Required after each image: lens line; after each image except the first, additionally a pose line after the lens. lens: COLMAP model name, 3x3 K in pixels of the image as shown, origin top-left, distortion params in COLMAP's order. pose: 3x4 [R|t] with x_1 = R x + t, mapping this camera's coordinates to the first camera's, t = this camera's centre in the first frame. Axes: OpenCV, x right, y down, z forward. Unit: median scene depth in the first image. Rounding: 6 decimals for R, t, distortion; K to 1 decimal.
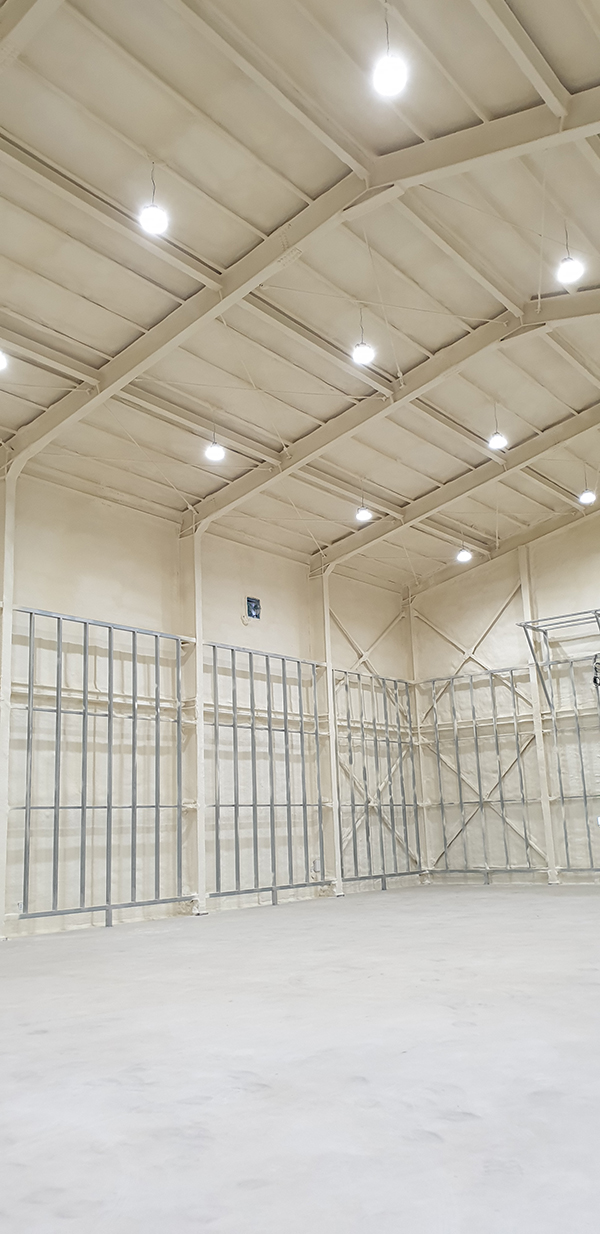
lens RADIAL K [[975.1, 0, 285.6], [0, 975.1, 620.2], [0, 0, 1]] dist [0.177917, -0.321082]
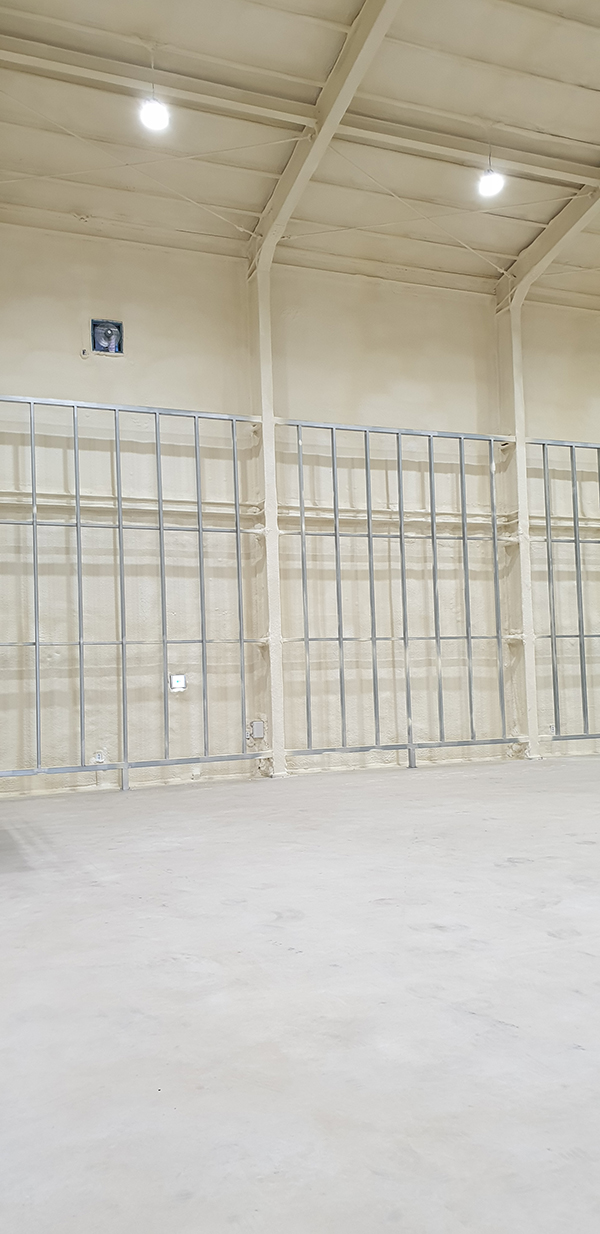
lens RADIAL K [[975.1, 0, 285.6], [0, 975.1, 620.2], [0, 0, 1]] dist [0.177917, -0.321082]
pose [[0.878267, -0.019167, -0.477785, 0.167263], [0.099993, 0.984467, 0.144314, 0.039243], [0.467598, -0.174522, 0.866542, 0.211045]]
